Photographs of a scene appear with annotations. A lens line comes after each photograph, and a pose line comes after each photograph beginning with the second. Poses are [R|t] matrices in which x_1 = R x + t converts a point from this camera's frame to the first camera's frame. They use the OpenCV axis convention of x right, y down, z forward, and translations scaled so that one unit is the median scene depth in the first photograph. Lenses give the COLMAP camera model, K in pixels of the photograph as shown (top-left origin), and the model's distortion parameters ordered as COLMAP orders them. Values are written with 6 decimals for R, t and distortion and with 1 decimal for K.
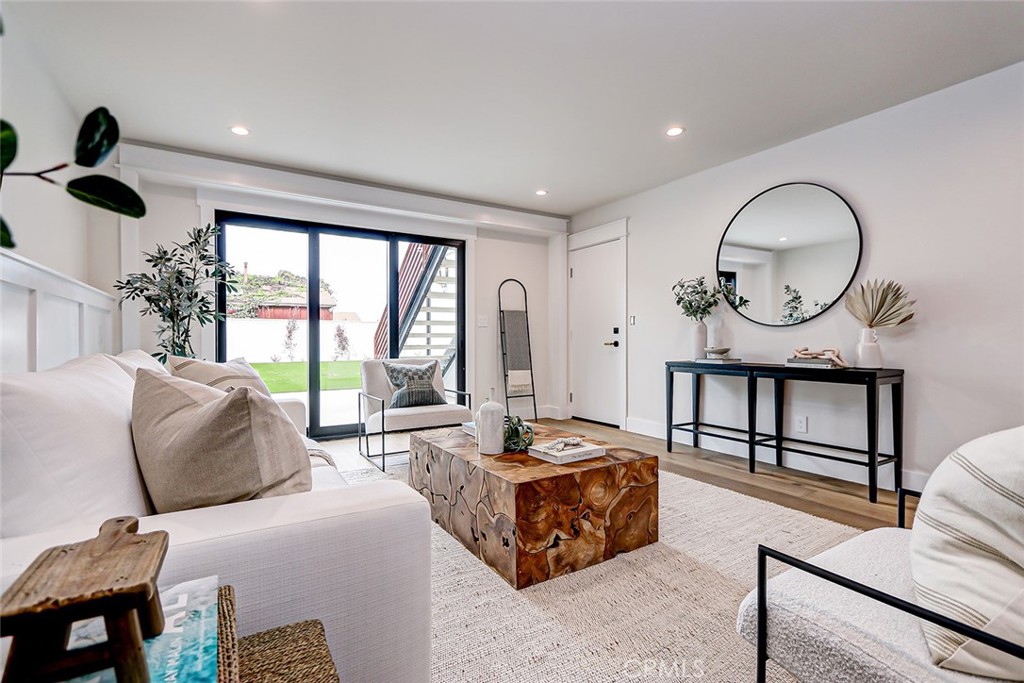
lens RADIAL K [[468.6, 0, 517.3], [0, 468.6, 342.2], [0, 0, 1]] dist [0.011085, -0.002856]
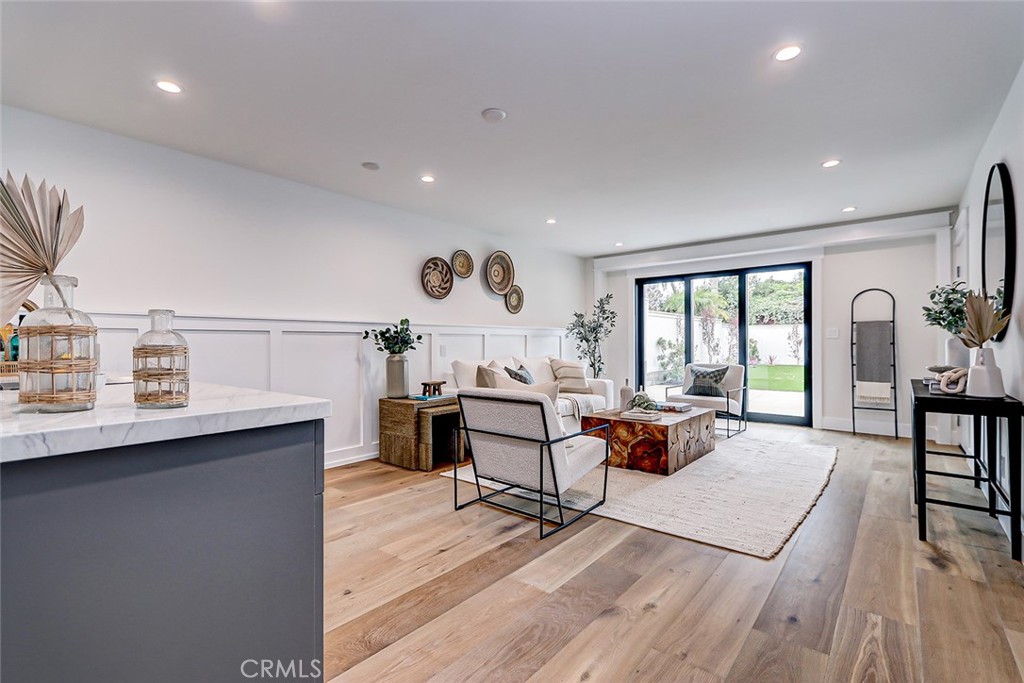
lens RADIAL K [[468.6, 0, 513.6], [0, 468.6, 341.6], [0, 0, 1]] dist [0.011085, -0.002856]
pose [[0.312957, -0.001176, -0.949766, 1.733861], [-0.000321, 0.999999, -0.001344, -0.057232], [0.949767, 0.000725, 0.312957, -0.055880]]
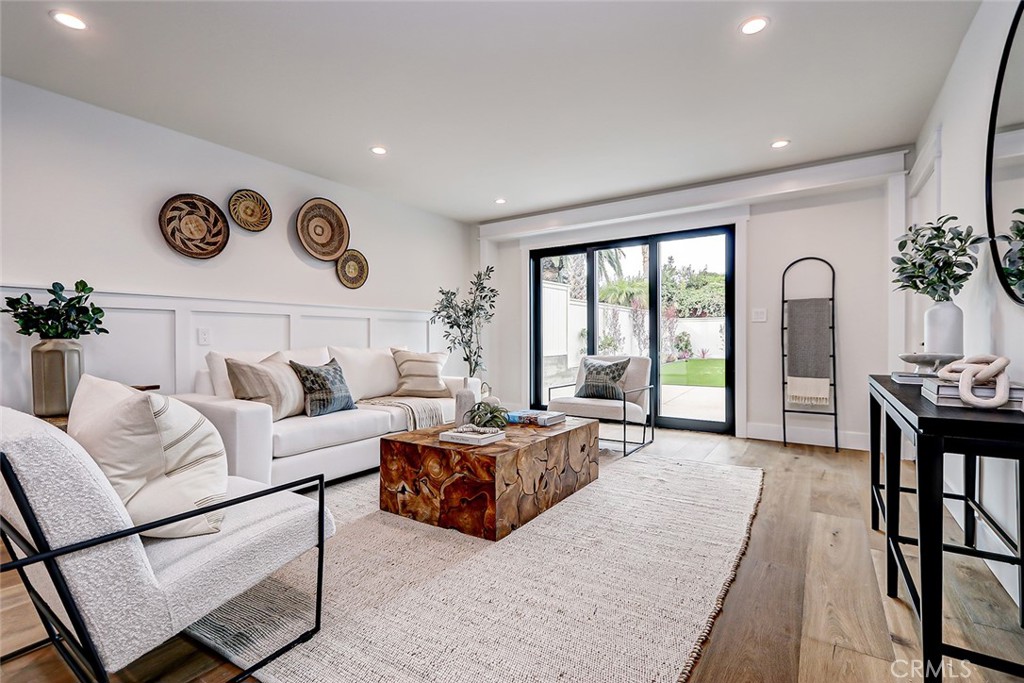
lens RADIAL K [[468.6, 0, 512.9], [0, 468.6, 341.9], [0, 0, 1]] dist [0.011085, -0.002856]
pose [[0.410916, 0.006943, -0.911647, 1.229696], [0.001067, 0.999967, 0.008097, -0.011235], [0.911673, -0.004299, 0.410895, 0.625121]]
